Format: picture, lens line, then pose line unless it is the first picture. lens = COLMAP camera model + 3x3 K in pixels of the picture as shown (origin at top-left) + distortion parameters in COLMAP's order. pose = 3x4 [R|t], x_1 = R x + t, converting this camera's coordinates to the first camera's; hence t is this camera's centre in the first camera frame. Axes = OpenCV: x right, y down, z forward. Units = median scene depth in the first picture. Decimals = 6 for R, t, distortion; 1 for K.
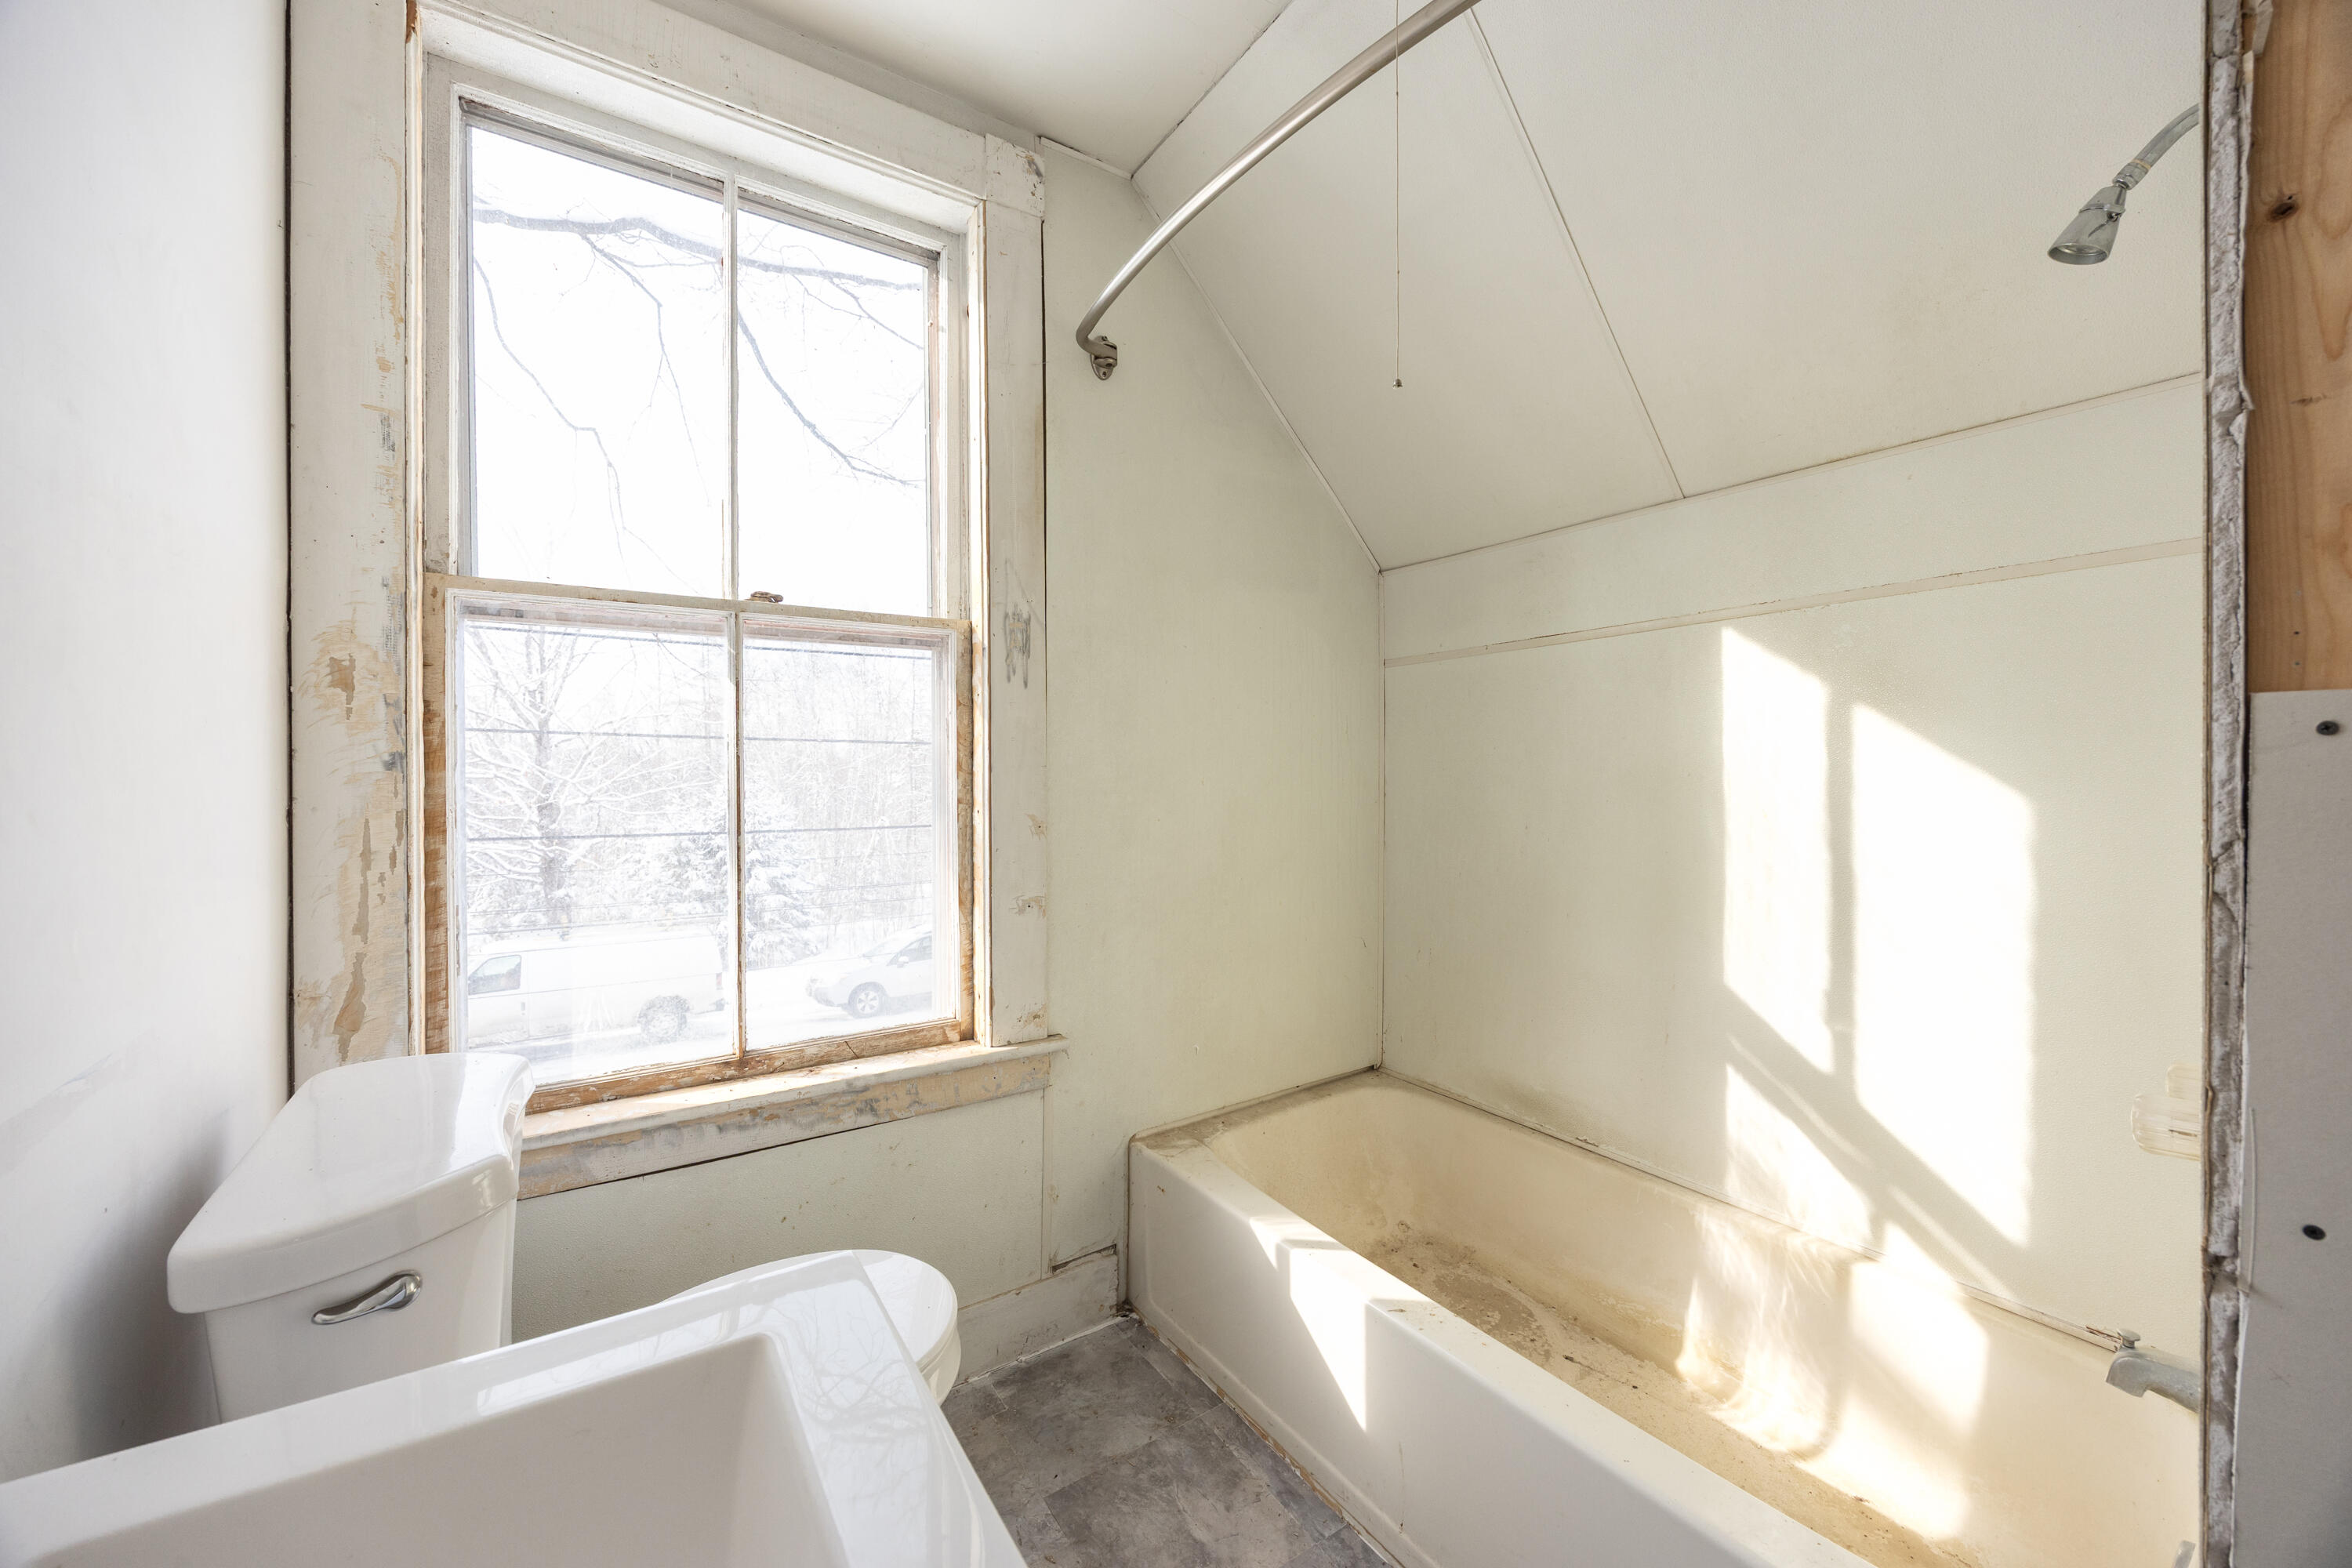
lens RADIAL K [[897.8, 0, 1173.0], [0, 897.8, 779.9], [0, 0, 1]] dist [-0.005001, 0.000509]
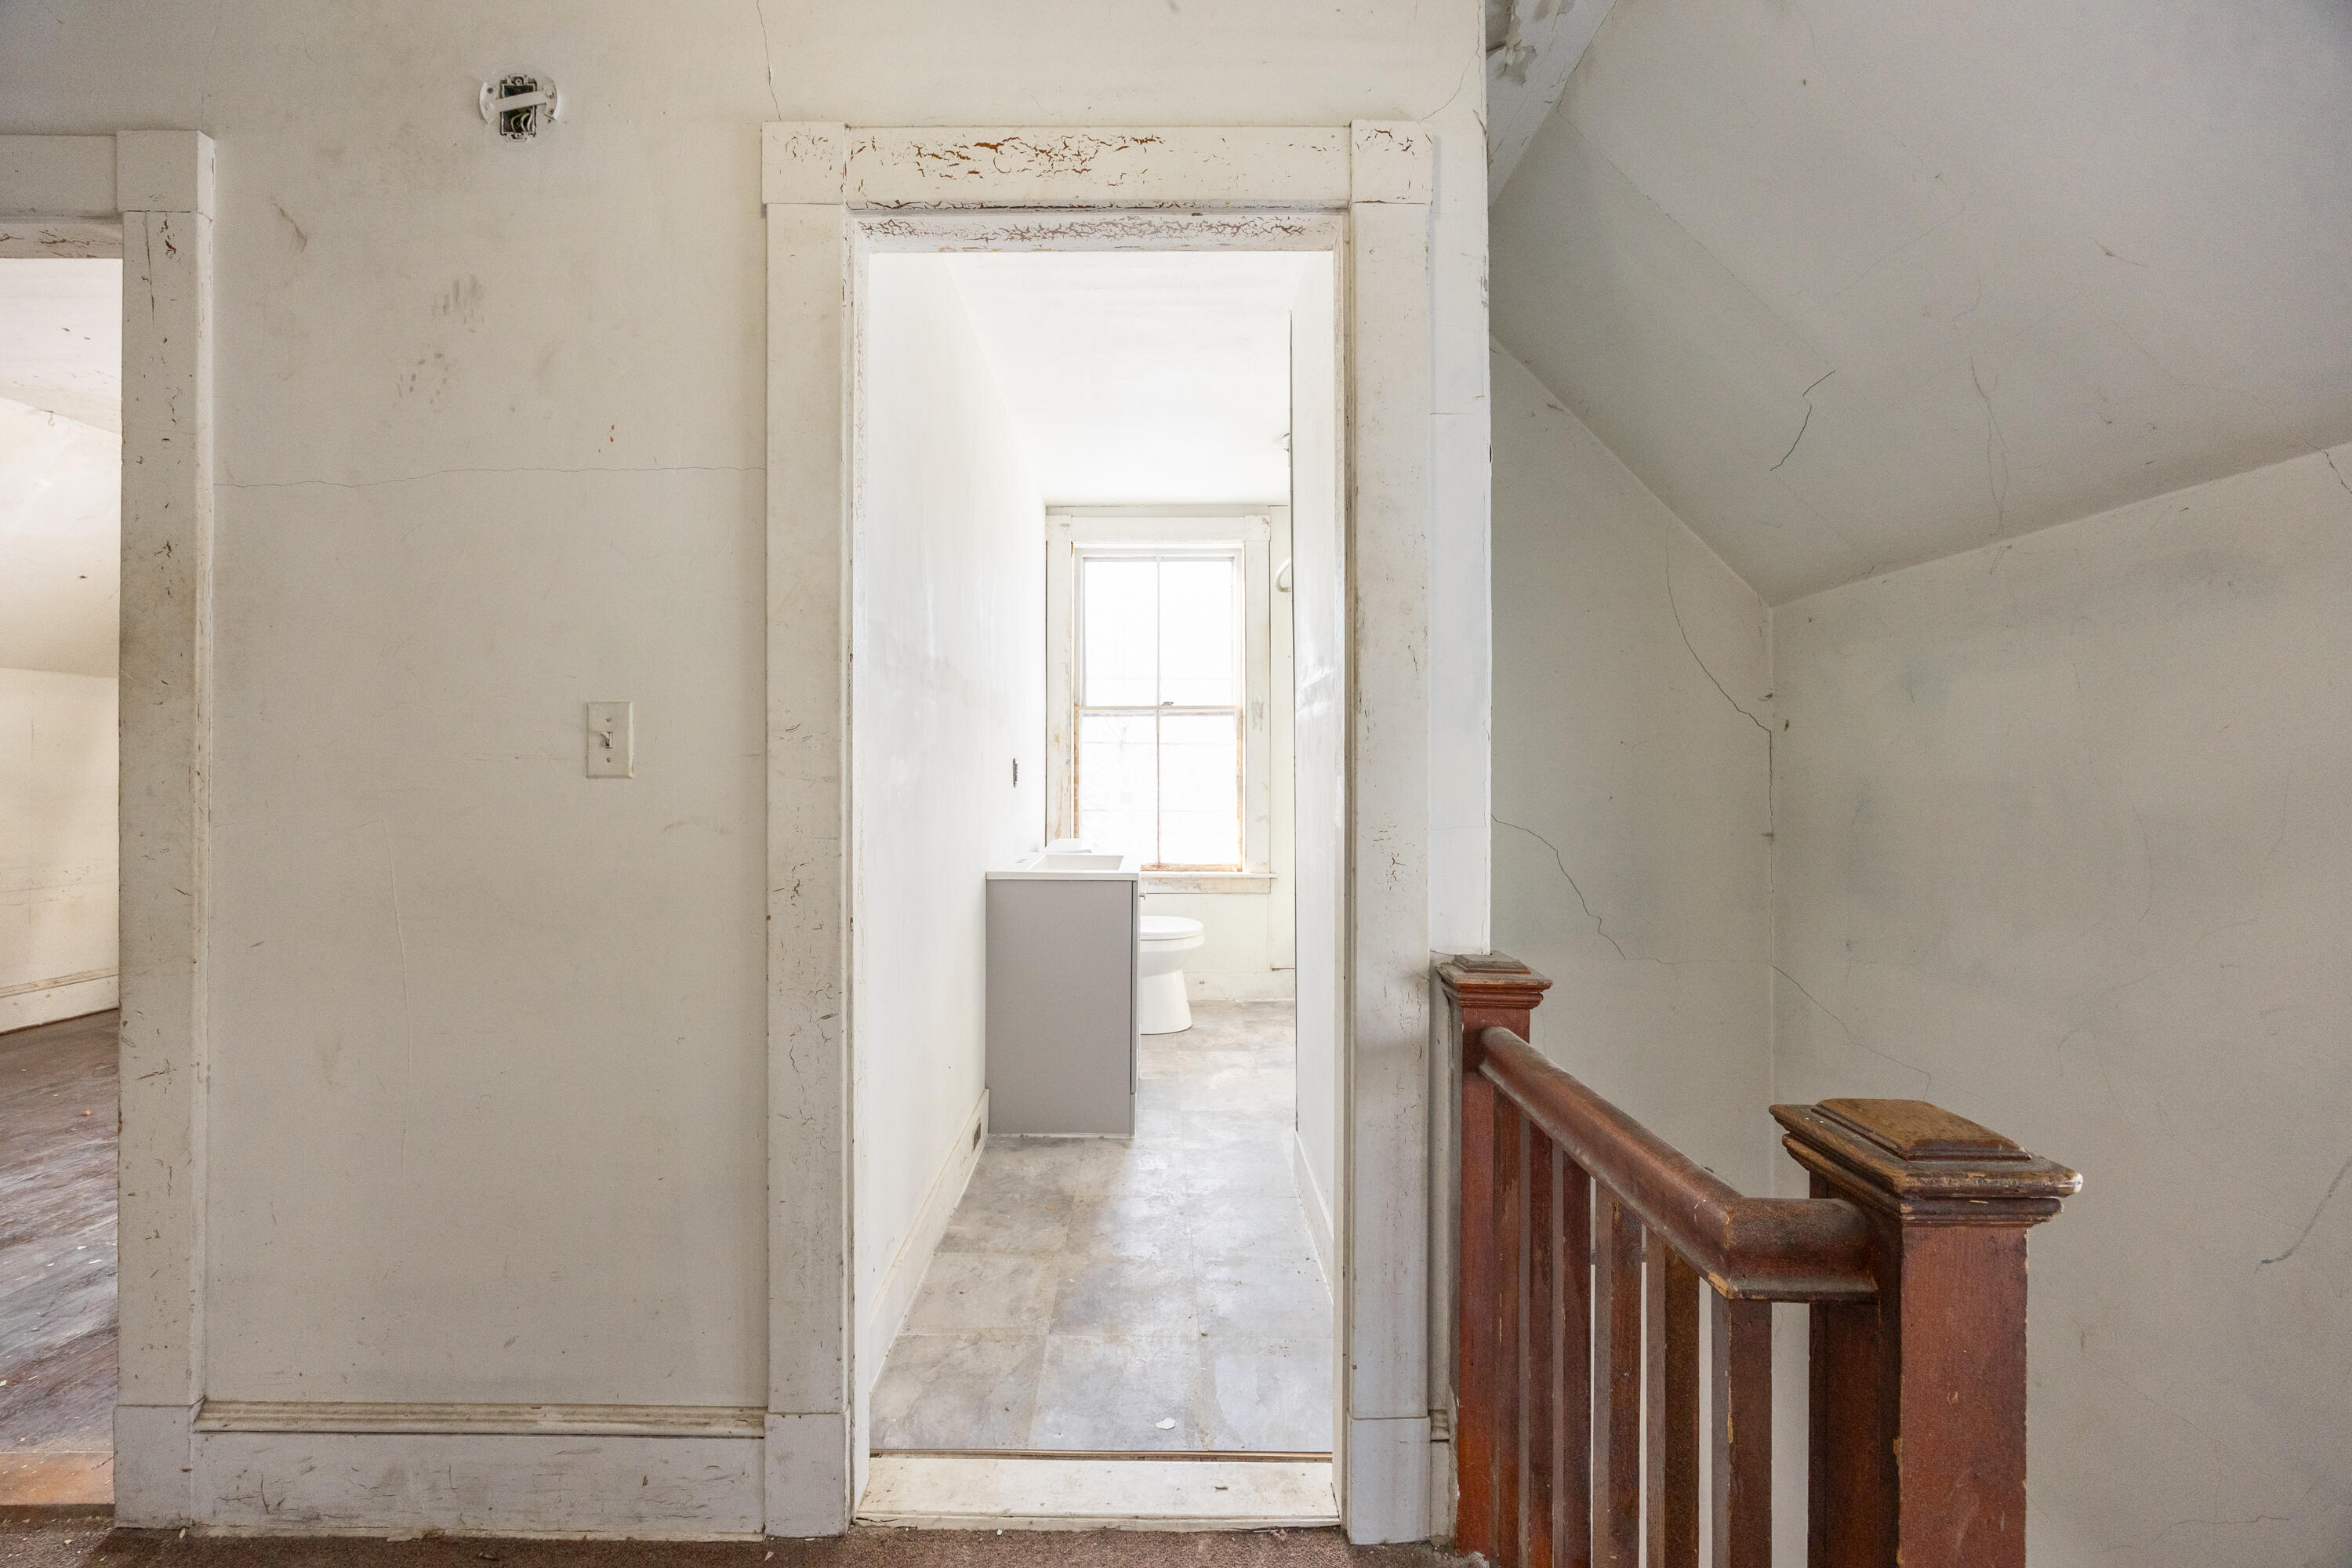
lens RADIAL K [[897.8, 0, 1173.3], [0, 897.8, 767.9], [0, 0, 1]] dist [-0.005001, 0.000509]
pose [[0.835226, 0.008364, -0.549844, 1.270149], [-0.007512, 0.999965, 0.003800, -0.009982], [0.549856, 0.000957, 0.835259, -1.538792]]
